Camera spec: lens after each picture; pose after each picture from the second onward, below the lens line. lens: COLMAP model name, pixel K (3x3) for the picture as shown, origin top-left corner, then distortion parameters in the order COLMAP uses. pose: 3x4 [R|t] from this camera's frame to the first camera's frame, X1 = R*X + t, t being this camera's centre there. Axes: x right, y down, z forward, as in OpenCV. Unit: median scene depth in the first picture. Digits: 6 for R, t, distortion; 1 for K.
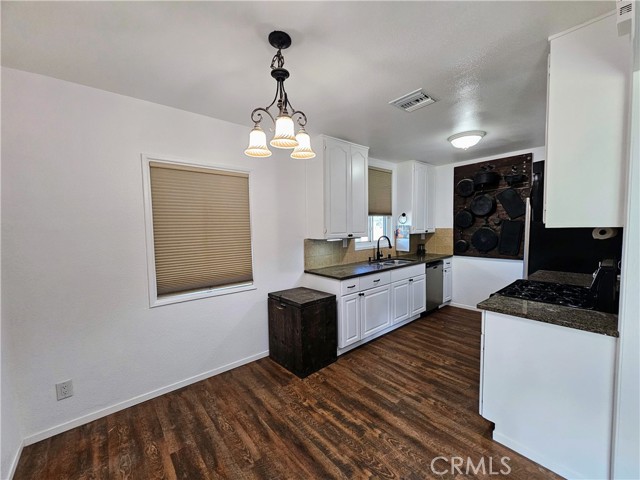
lens RADIAL K [[262.9, 0, 321.8], [0, 262.9, 241.6], [0, 0, 1]] dist [-0.002740, 0.000699]
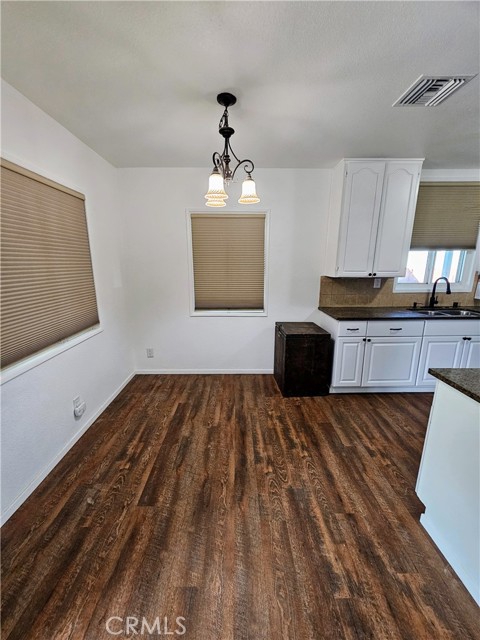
lens RADIAL K [[262.9, 0, 237.6], [0, 262.9, 321.4], [0, 0, 1]] dist [-0.002740, 0.000699]
pose [[0.763702, 0.159005, -0.625681, 0.410401], [-0.049495, 0.980762, 0.188830, -0.014929], [0.643669, -0.113242, 0.756880, 0.024987]]
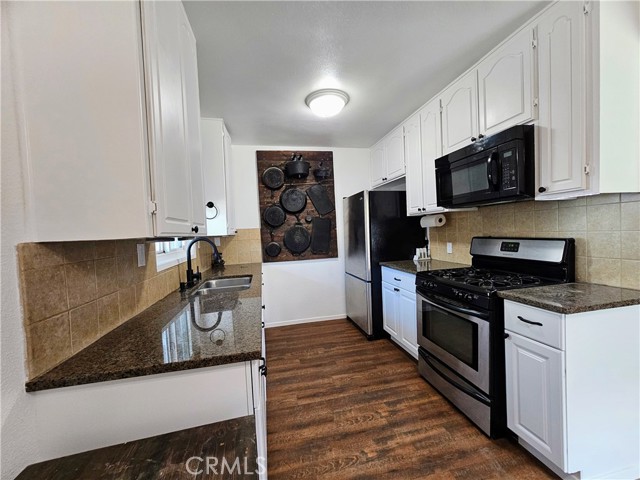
lens RADIAL K [[262.9, 0, 321.8], [0, 262.9, 241.6], [0, 0, 1]] dist [-0.002740, 0.000699]
pose [[0.471051, -0.038010, 0.881287, -0.170434], [0.091087, 0.995826, -0.005736, 0.016735], [-0.877391, 0.082976, 0.472547, 0.795382]]
